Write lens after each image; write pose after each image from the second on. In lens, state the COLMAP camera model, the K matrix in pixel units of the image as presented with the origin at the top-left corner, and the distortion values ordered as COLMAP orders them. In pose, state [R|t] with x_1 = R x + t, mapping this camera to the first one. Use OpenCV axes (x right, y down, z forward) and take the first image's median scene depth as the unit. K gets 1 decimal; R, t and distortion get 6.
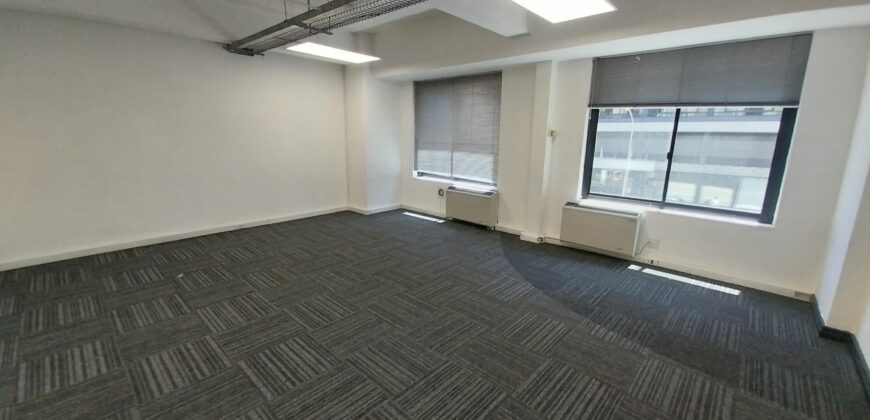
lens RADIAL K [[347.8, 0, 434.6], [0, 347.8, 210.5], [0, 0, 1]] dist [0.005300, -0.001604]
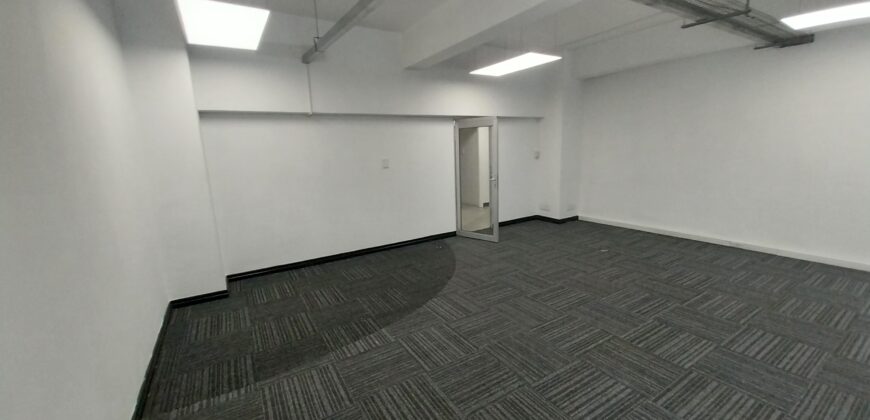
lens RADIAL K [[347.8, 0, 436.8], [0, 347.8, 207.3], [0, 0, 1]] dist [0.005300, -0.001604]
pose [[-0.264380, 0.167061, -0.949839, 0.726683], [-0.179310, 0.959195, 0.218616, -0.158297], [0.947603, 0.228113, -0.223636, 0.691672]]
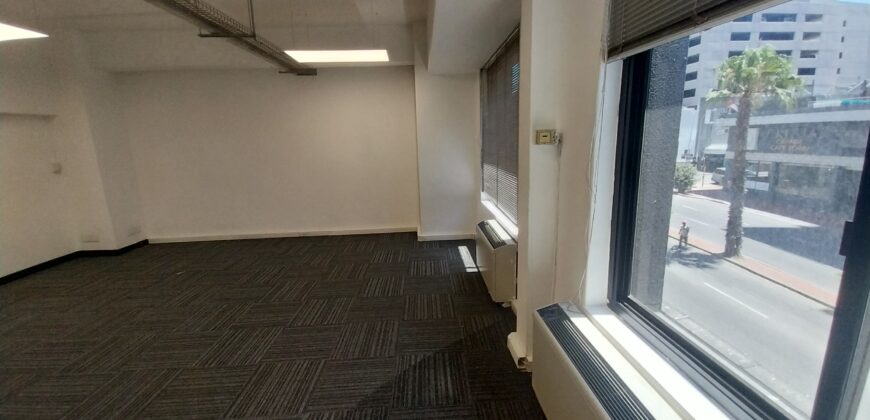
lens RADIAL K [[347.8, 0, 441.2], [0, 347.8, 207.7], [0, 0, 1]] dist [0.005300, -0.001604]
pose [[0.711547, 0.105209, -0.694718, 0.739610], [-0.115379, 0.992800, 0.032177, -0.181538], [0.693101, 0.057260, 0.718563, 0.796855]]
